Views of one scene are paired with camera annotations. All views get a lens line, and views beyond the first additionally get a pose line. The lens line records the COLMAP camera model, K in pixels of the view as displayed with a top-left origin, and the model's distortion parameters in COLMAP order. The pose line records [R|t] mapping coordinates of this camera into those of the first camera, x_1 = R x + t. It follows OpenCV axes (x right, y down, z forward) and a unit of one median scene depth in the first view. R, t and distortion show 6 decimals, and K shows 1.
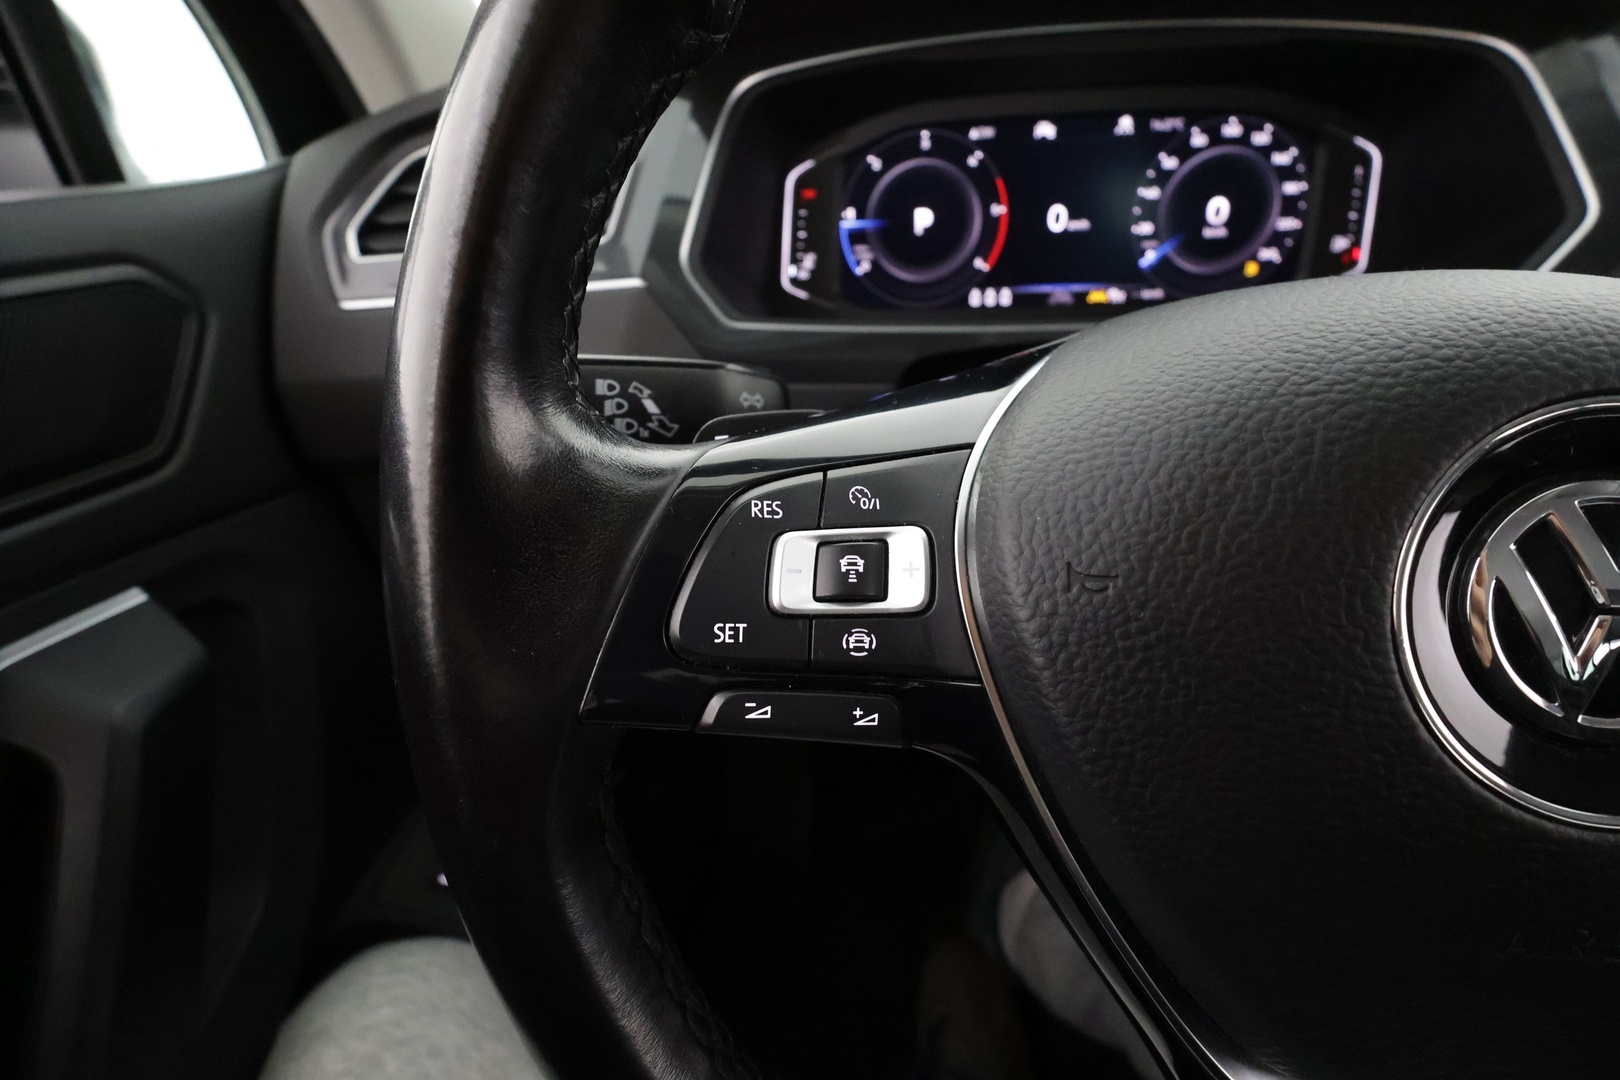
lens RADIAL K [[755.3, 0, 791.4], [0, 755.3, 542.2], [0, 0, 1]] dist [-0.000669, 0.000035]
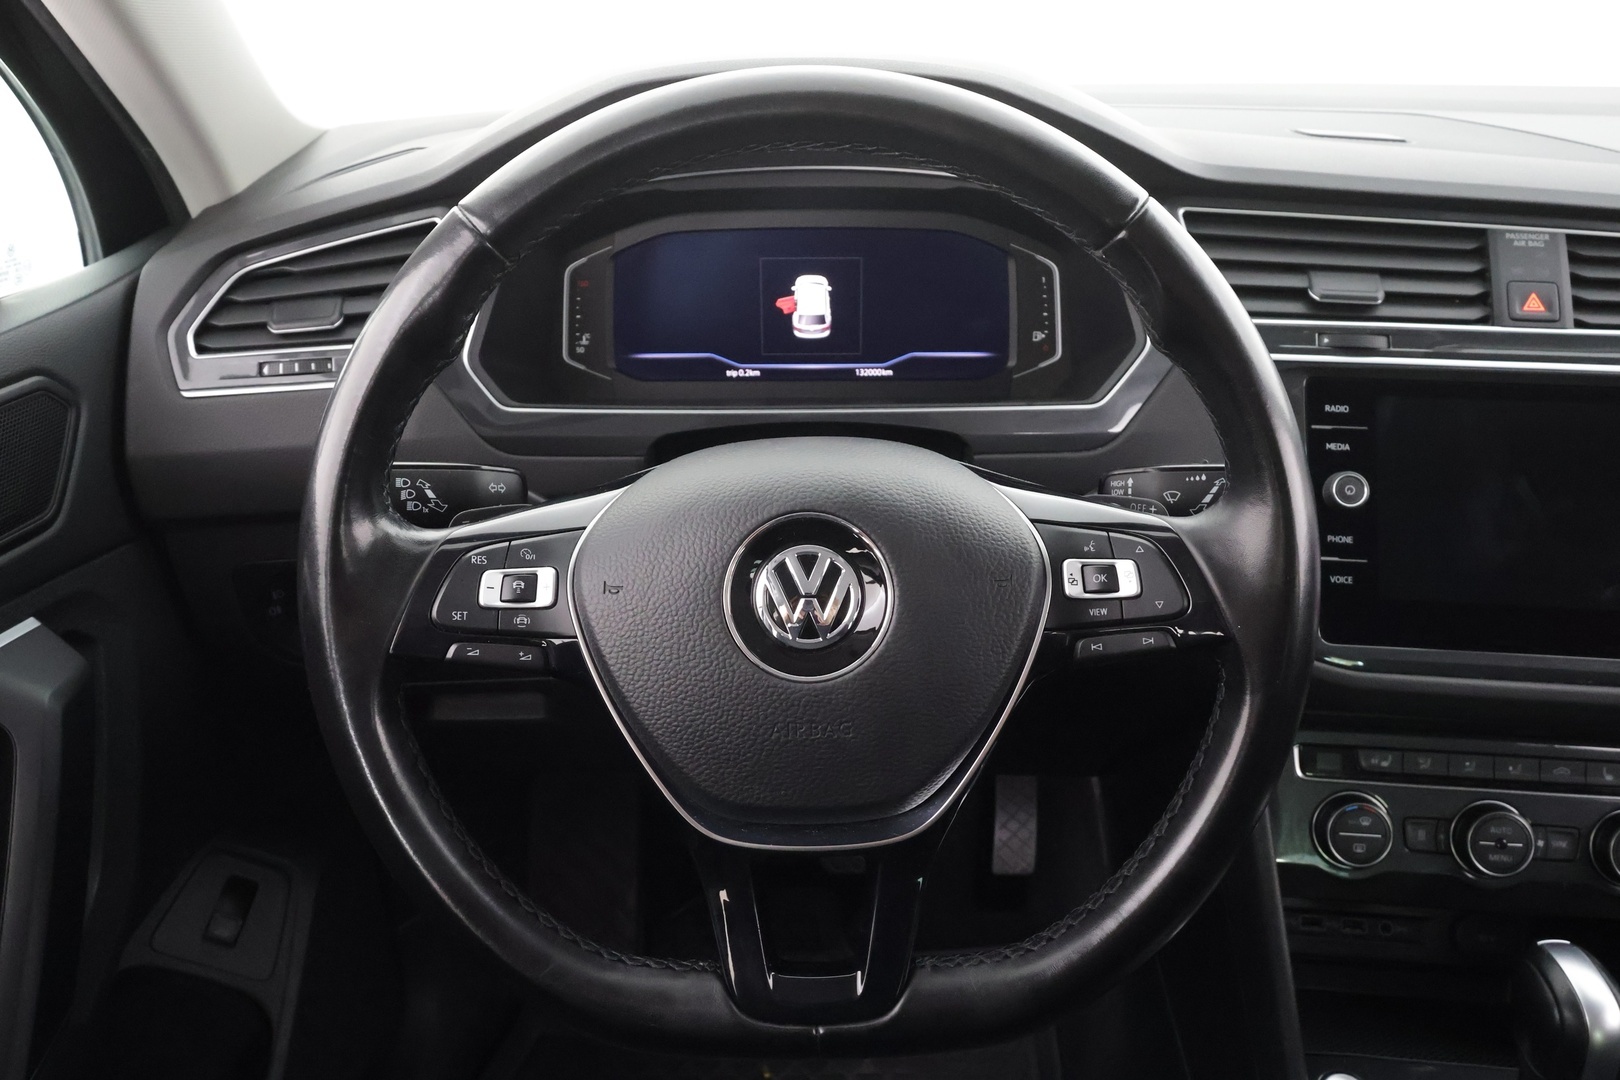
lens RADIAL K [[1219.0, 0, 810.0], [0, 1219.0, 540.0], [0, 0, 1]] dist [0.001558, -0.003920]
pose [[0.995523, 0.003135, 0.094470, 0.563248], [0.002531, 0.998207, -0.059800, 0.108021], [-0.094488, 0.059772, 0.993730, -2.482466]]
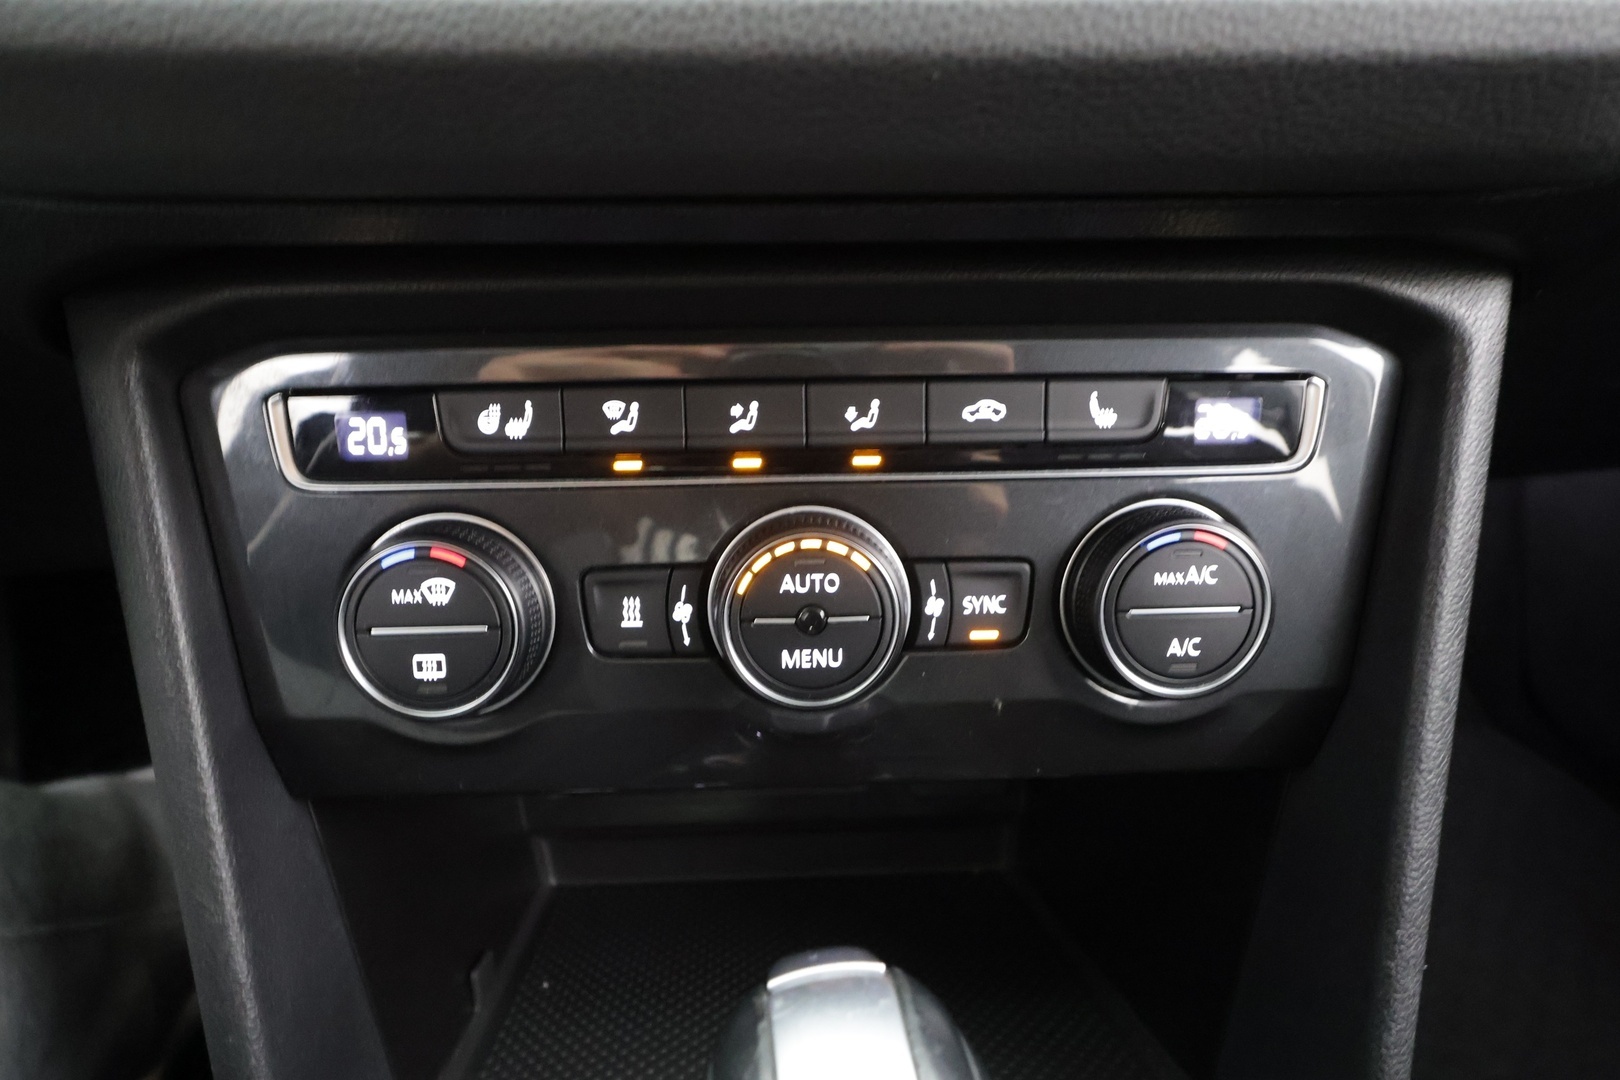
lens RADIAL K [[847.9, 0, 810.0], [0, 847.9, 540.0], [0, 0, 1]] dist [0.001251, 0.000094]
pose [[0.974092, -0.091886, 0.206643, 3.524936], [0.071467, 0.991984, 0.104209, 0.793519], [-0.214562, -0.086741, 0.972851, 0.992932]]
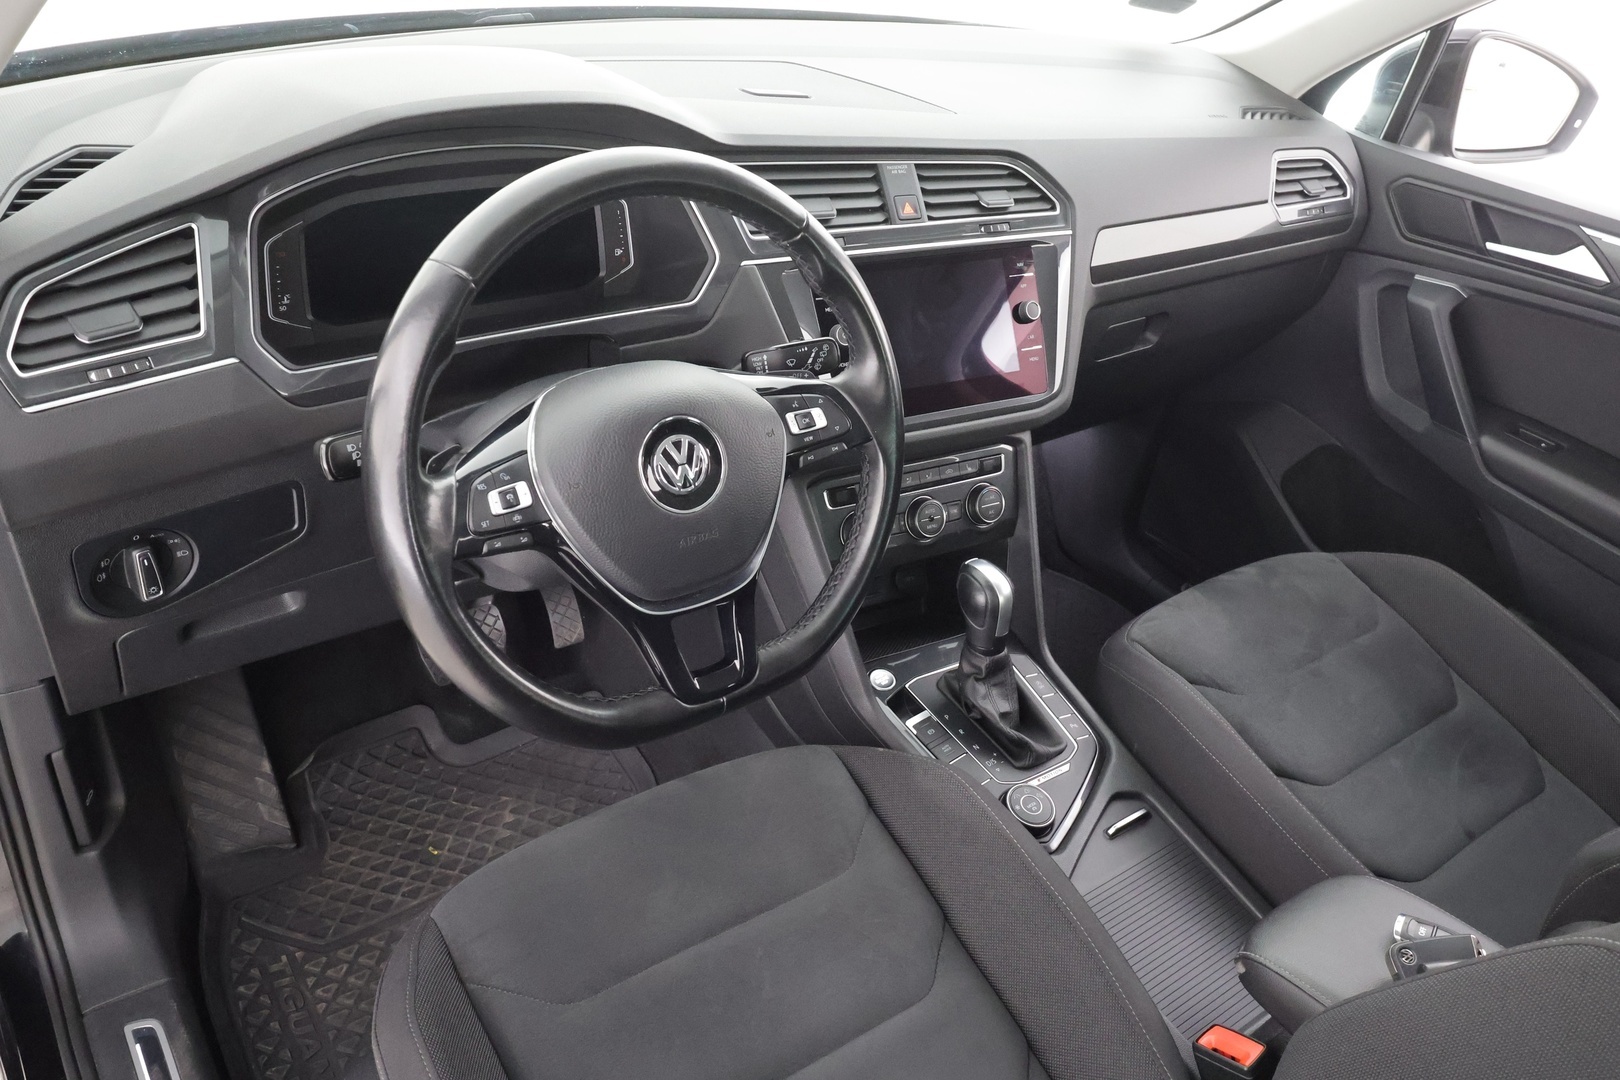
lens RADIAL K [[1248.1, 0, 810.0], [0, 1248.1, 540.0], [0, 0, 1]] dist [0.013895, 0.006060]
pose [[0.742074, -0.251465, 0.621363, -2.386673], [0.189635, 0.967855, 0.165214, -0.442133], [-0.642935, -0.004768, 0.765906, -4.057328]]
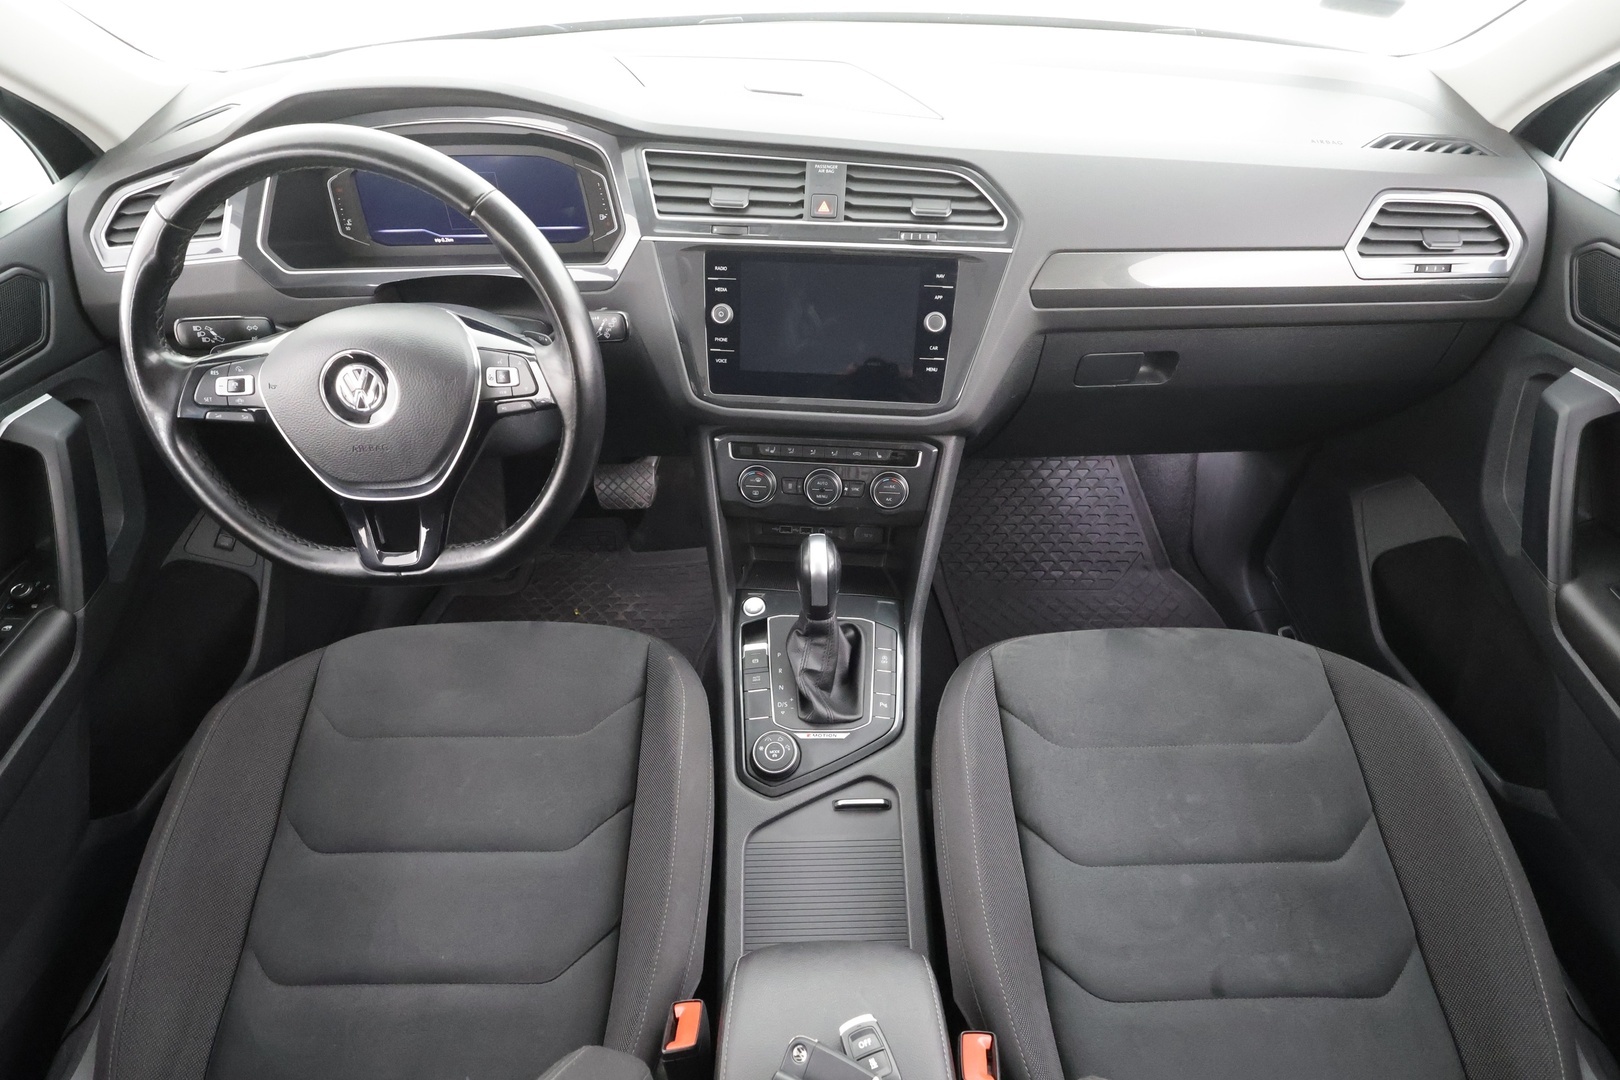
lens RADIAL K [[847.9, 0, 810.0], [0, 847.9, 540.0], [0, 0, 1]] dist [0.001251, 0.000094]
pose [[0.994560, -0.042428, 0.095137, 2.998538], [0.018171, 0.969953, 0.242612, -0.238509], [-0.102572, -0.239564, 0.965447, -4.552175]]
